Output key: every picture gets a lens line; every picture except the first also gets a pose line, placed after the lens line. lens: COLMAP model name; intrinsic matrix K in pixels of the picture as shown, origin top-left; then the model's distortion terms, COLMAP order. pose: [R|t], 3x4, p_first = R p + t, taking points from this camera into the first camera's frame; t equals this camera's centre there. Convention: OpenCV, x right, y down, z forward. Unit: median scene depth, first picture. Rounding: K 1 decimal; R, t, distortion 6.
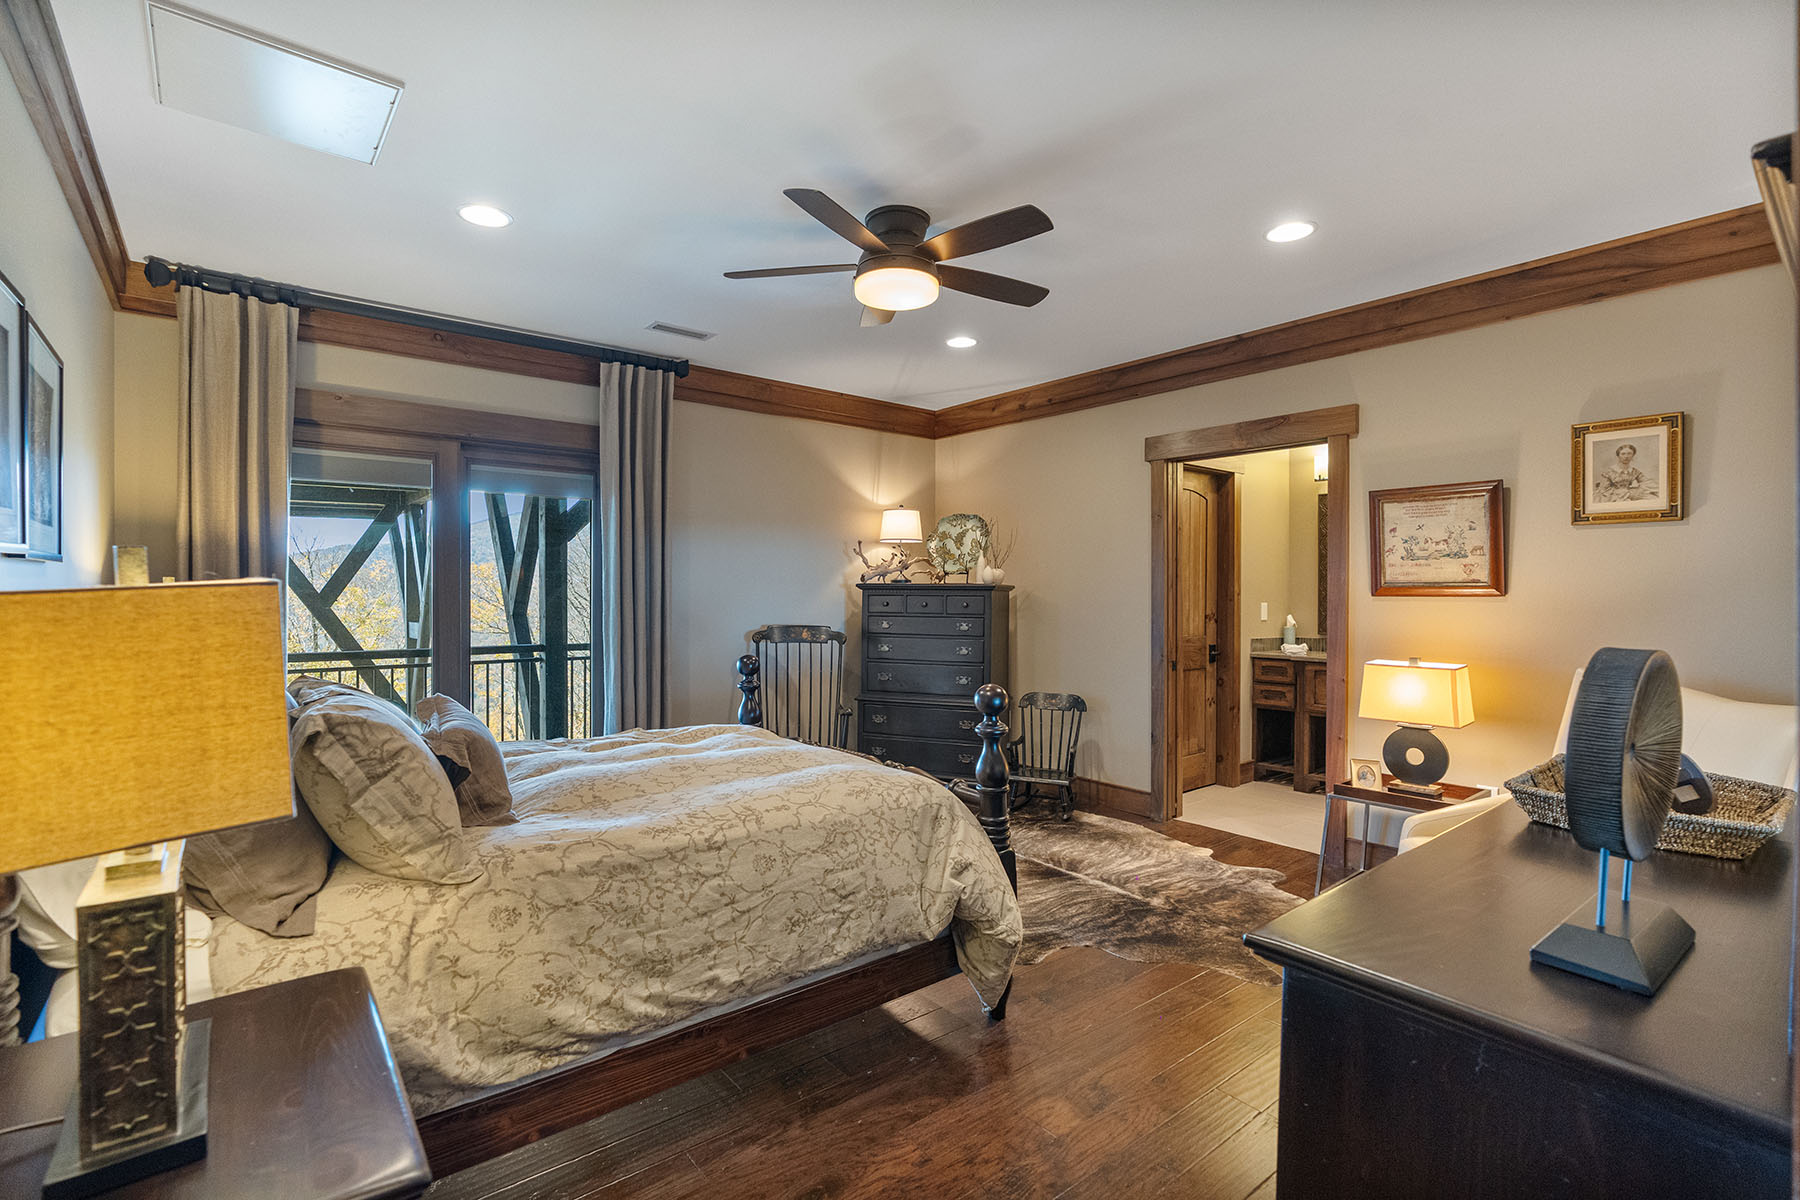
lens RADIAL K [[821.0, 0, 901.3], [0, 821.0, 595.5], [0, 0, 1]] dist [-0.010766, 0.002257]
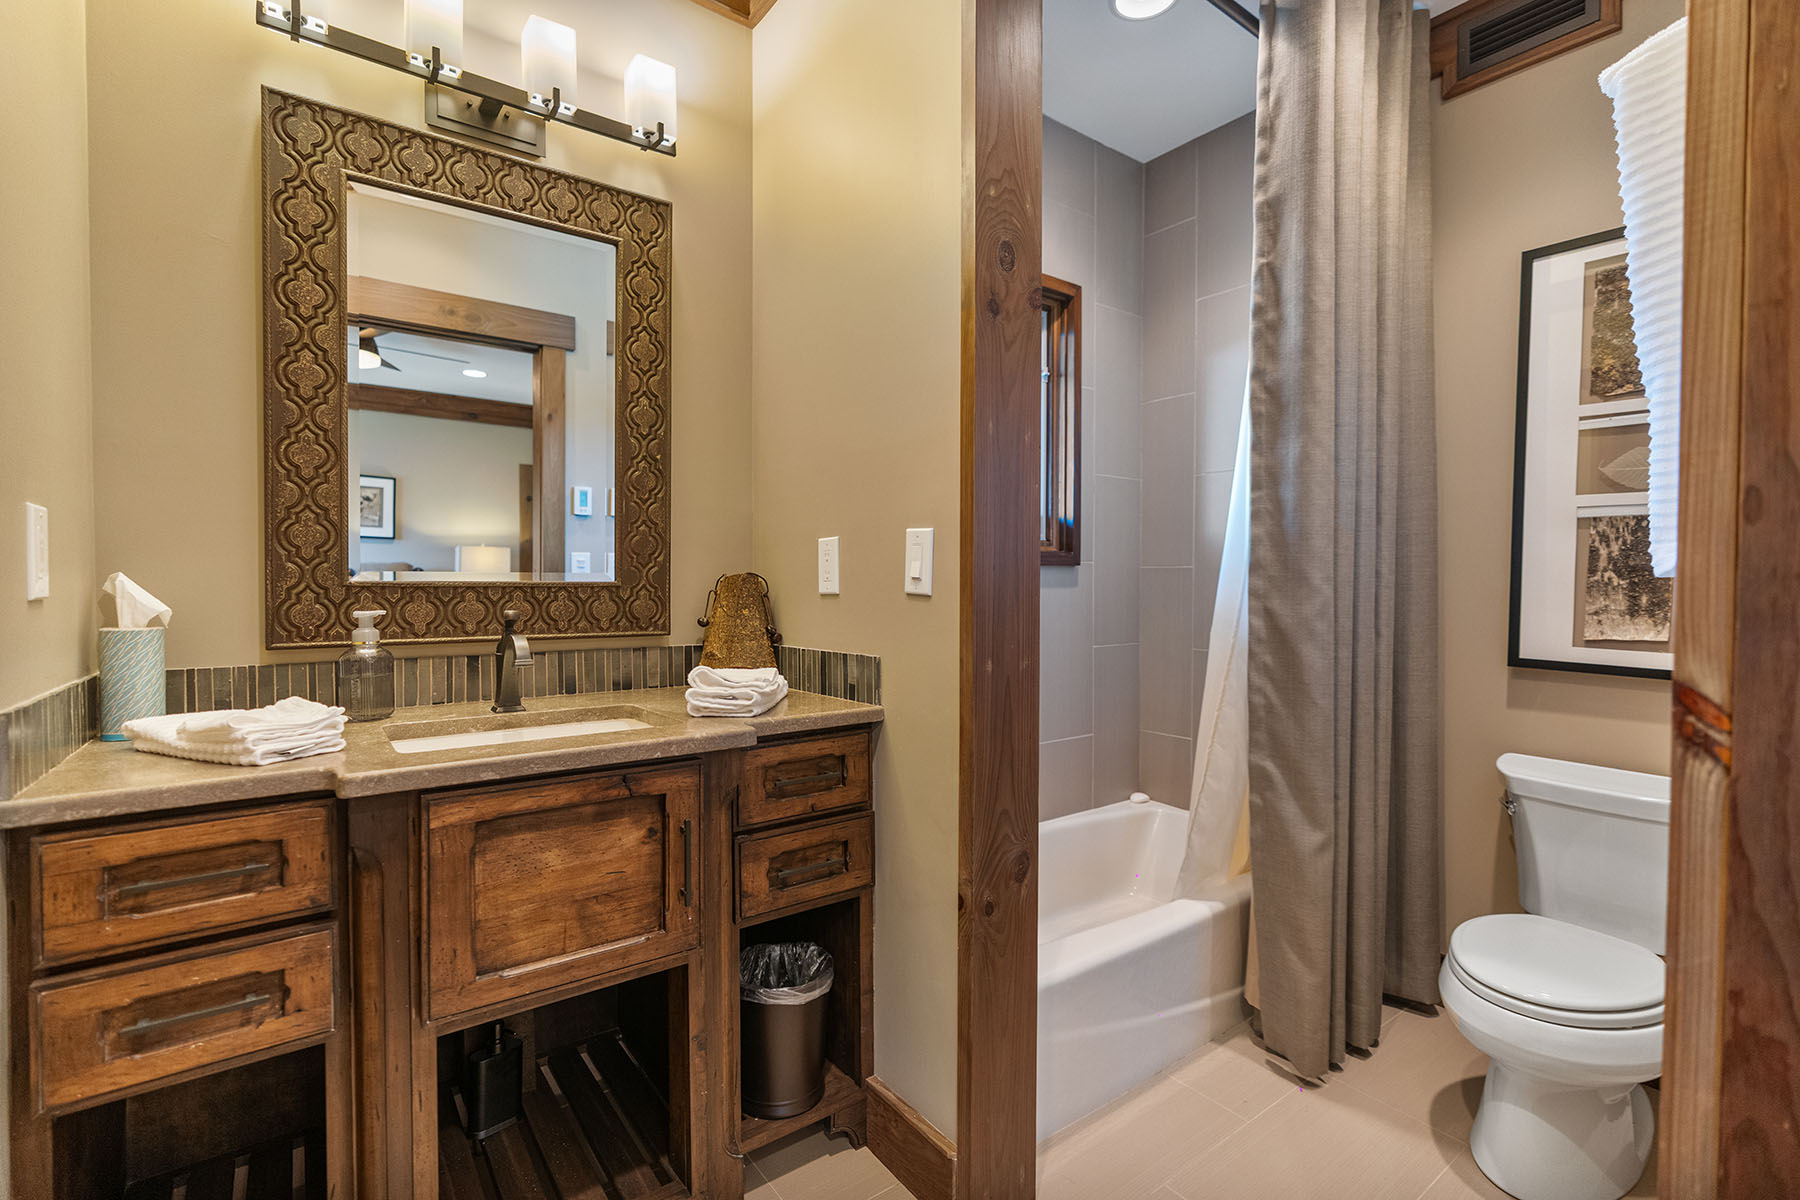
lens RADIAL K [[821.0, 0, 901.3], [0, 821.0, 595.9], [0, 0, 1]] dist [-0.010766, 0.002257]
pose [[0.042488, -0.020832, 0.998880, 0.284915], [0.001382, 0.999783, 0.020792, 0.027175], [-0.999096, 0.000497, 0.042508, 0.841714]]
